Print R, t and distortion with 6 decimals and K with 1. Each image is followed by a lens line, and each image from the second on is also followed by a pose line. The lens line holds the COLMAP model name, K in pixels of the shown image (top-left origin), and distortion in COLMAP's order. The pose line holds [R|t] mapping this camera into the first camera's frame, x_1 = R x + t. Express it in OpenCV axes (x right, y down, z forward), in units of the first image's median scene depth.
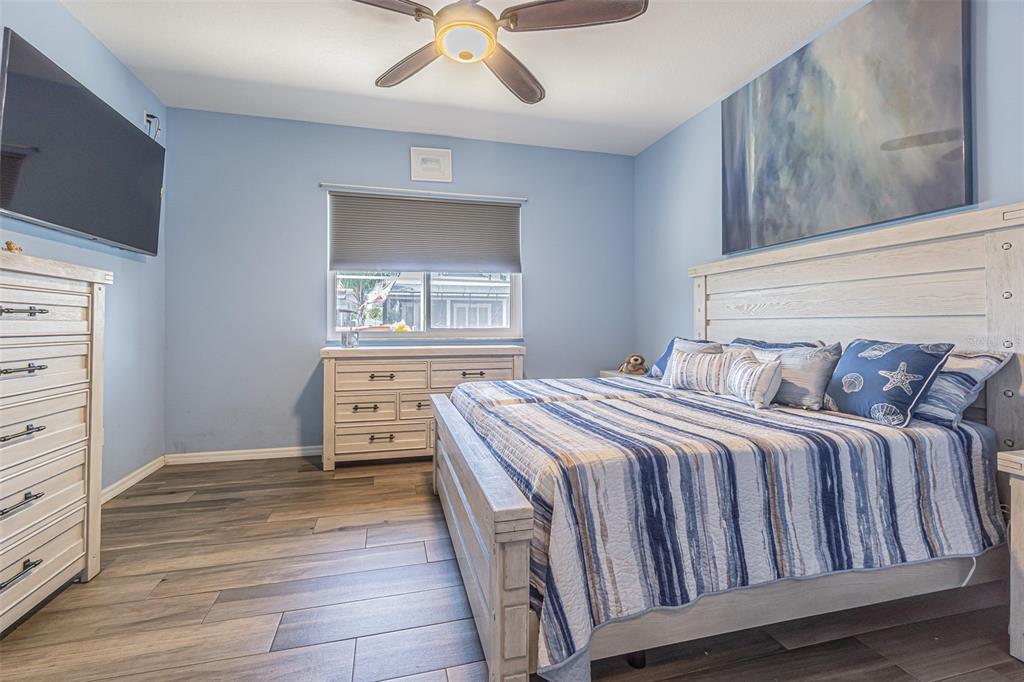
lens RADIAL K [[443.4, 0, 500.4], [0, 443.4, 322.6], [0, 0, 1]] dist [-0.012220, 0.003973]
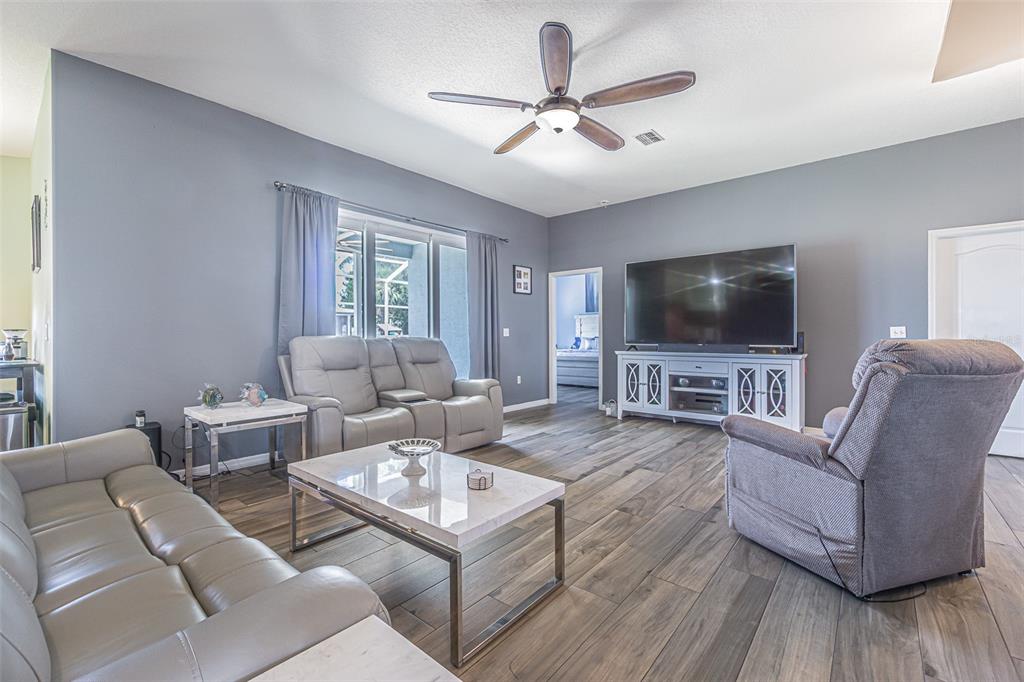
lens RADIAL K [[443.4, 0, 507.1], [0, 443.4, 335.4], [0, 0, 1]] dist [-0.012220, 0.003973]
pose [[0.816756, -0.005166, 0.576961, -2.190529], [0.004688, 0.999986, 0.002318, 0.010117], [-0.576965, 0.000812, 0.816769, -1.591403]]
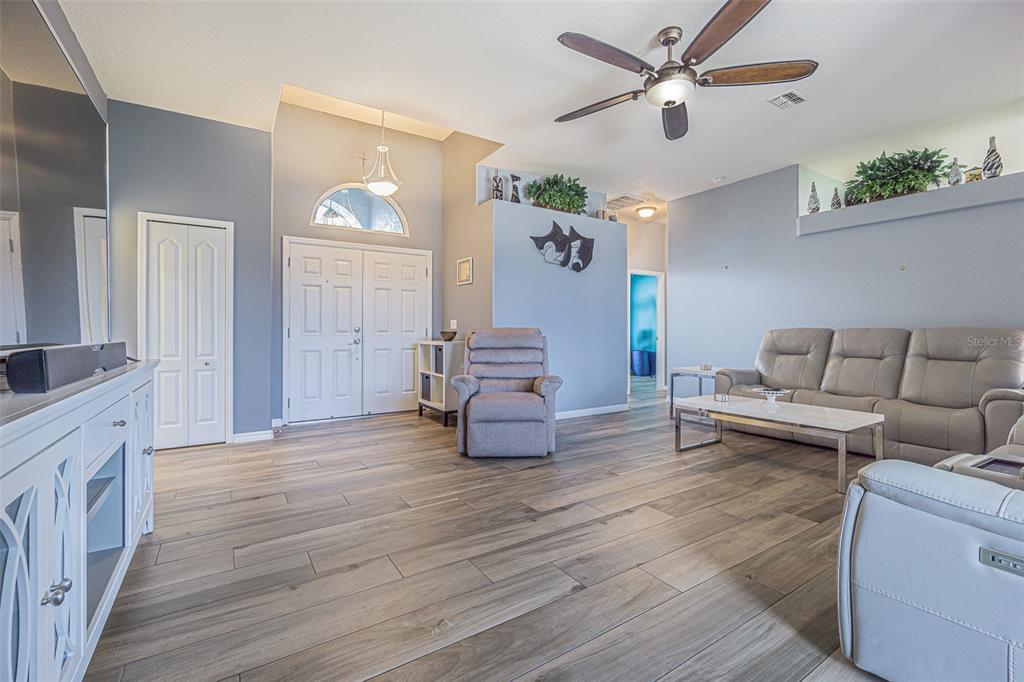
lens RADIAL K [[443.4, 0, 509.1], [0, 443.4, 335.0], [0, 0, 1]] dist [-0.012220, 0.003973]
pose [[-0.945865, -0.002229, -0.324552, -0.875525], [-0.000718, 0.999988, -0.004777, 0.049103], [0.324558, -0.004286, -0.945856, -0.046460]]
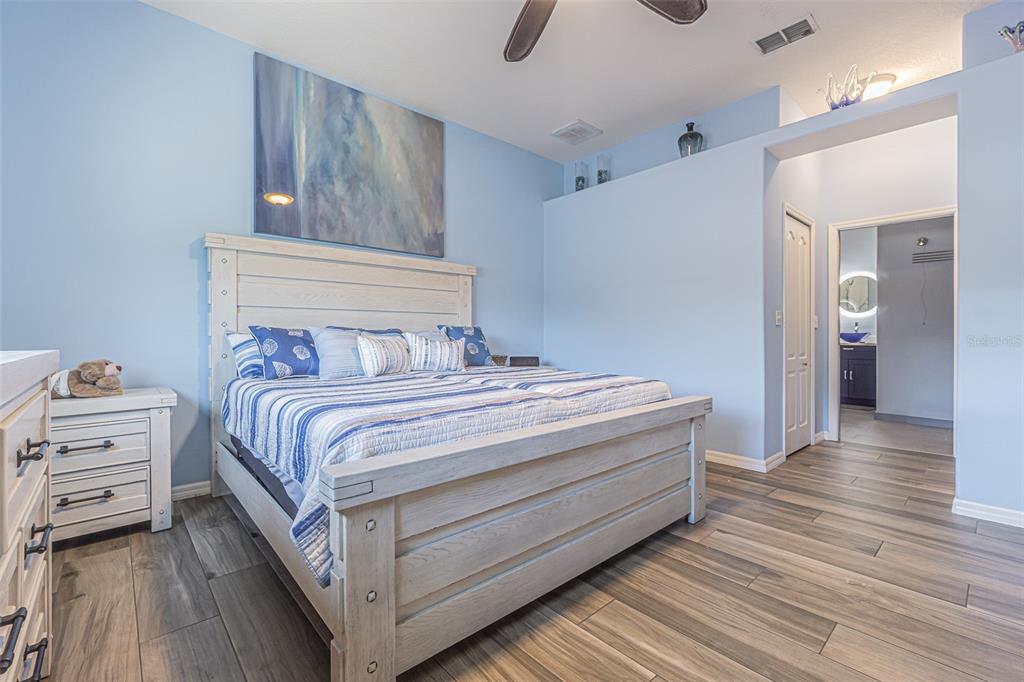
lens RADIAL K [[443.4, 0, 504.9], [0, 443.4, 336.8], [0, 0, 1]] dist [-0.012220, 0.003973]
pose [[-0.457414, -0.001772, 0.889252, -0.554060], [-0.004451, 0.999990, -0.000296, 0.057453], [-0.889243, -0.004093, -0.457417, 1.101956]]
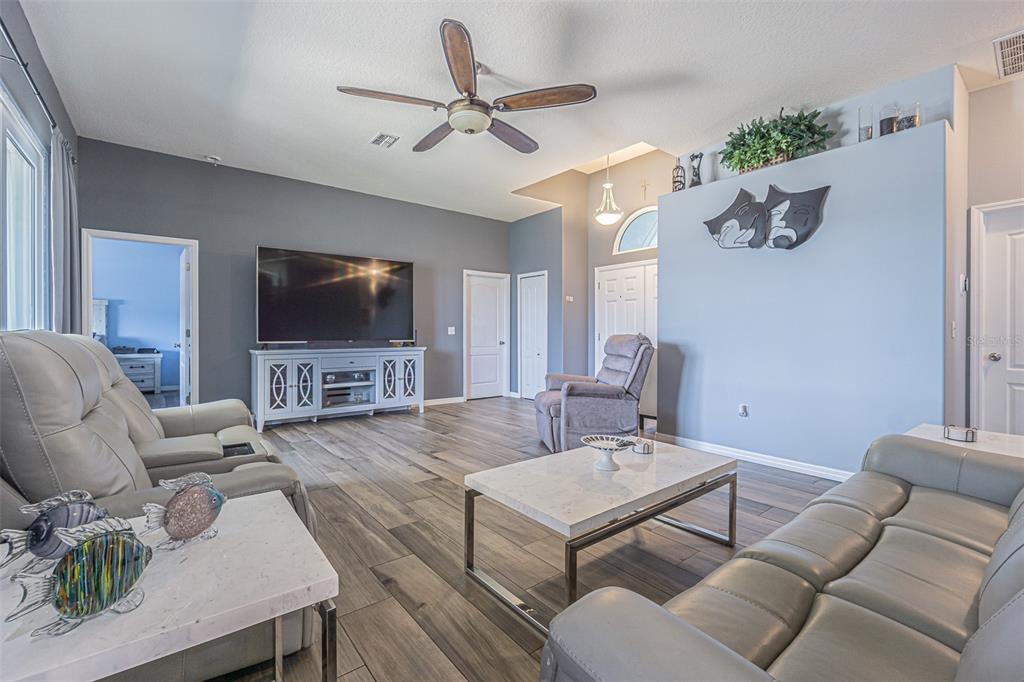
lens RADIAL K [[443.4, 0, 501.4], [0, 443.4, 334.8], [0, 0, 1]] dist [-0.012220, 0.003973]
pose [[-0.403381, -0.010671, 0.914970, -2.493382], [-0.004448, 0.999943, 0.009701, 0.007560], [-0.915021, -0.000157, -0.403405, -0.473034]]
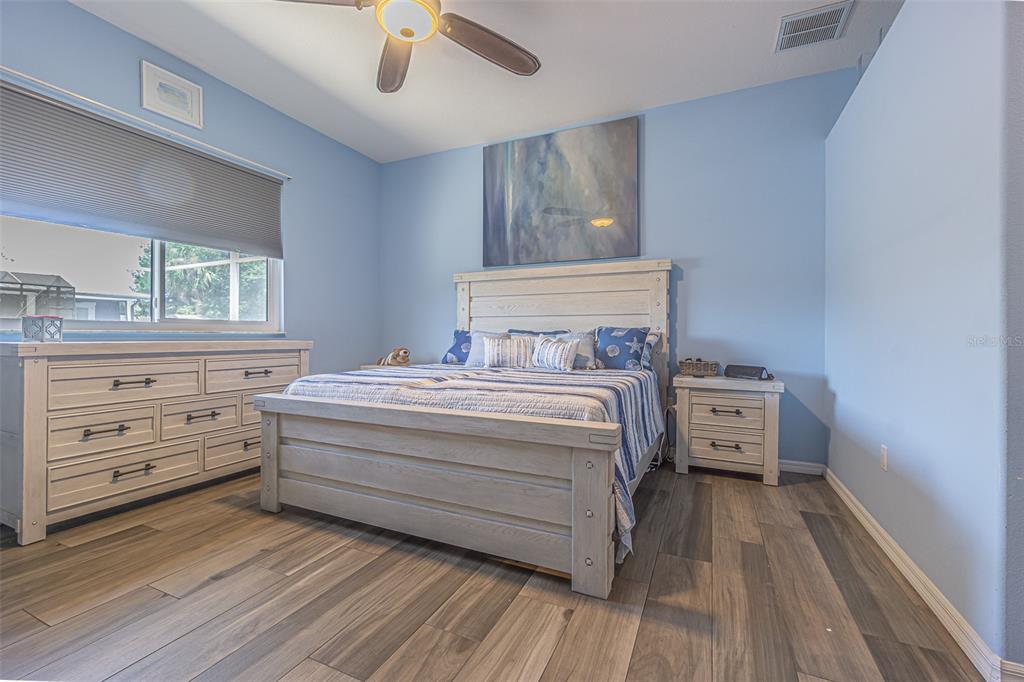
lens RADIAL K [[443.4, 0, 502.7], [0, 443.4, 336.8], [0, 0, 1]] dist [-0.012220, 0.003973]
pose [[0.640905, 0.002071, 0.767617, -0.518486], [-0.009521, 0.999941, 0.005252, 0.050042], [-0.767561, -0.010674, 0.640887, 0.143748]]
